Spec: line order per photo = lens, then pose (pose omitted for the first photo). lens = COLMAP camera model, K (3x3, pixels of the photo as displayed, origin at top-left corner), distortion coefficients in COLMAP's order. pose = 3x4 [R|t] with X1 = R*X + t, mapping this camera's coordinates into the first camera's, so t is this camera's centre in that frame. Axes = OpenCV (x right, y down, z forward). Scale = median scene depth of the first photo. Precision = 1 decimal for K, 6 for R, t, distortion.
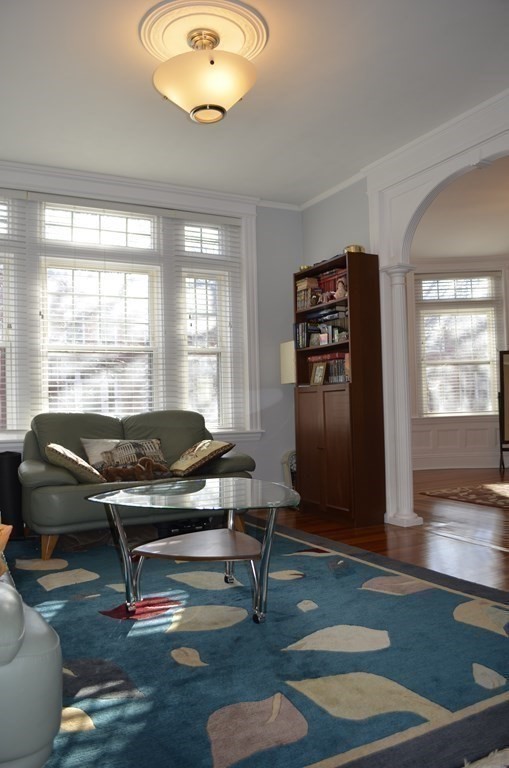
lens RADIAL K [[609.8, 0, 254.5], [0, 609.8, 384.0], [0, 0, 1]] dist [-0.070841, -0.003426]
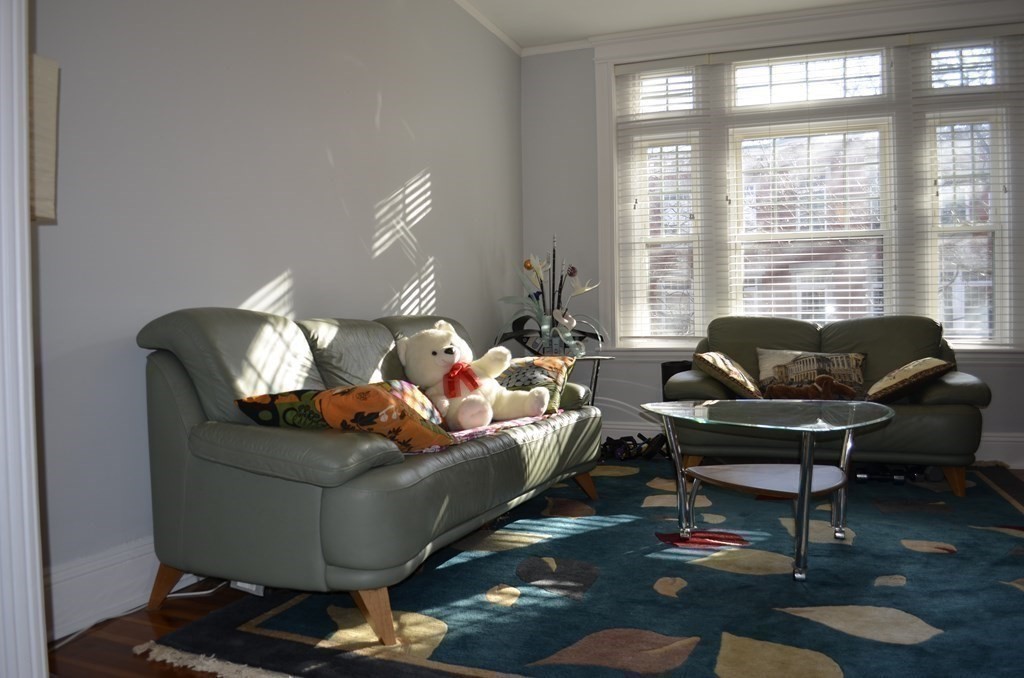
lens RADIAL K [[813.1, 0, 512.0], [0, 813.1, 339.0], [0, 0, 1]] dist [-0.070841, -0.003426]
pose [[0.663291, 0.028720, -0.747810, 0.309353], [0.018413, 0.998335, 0.054673, 0.011588], [0.748135, -0.050033, 0.661658, 0.030310]]
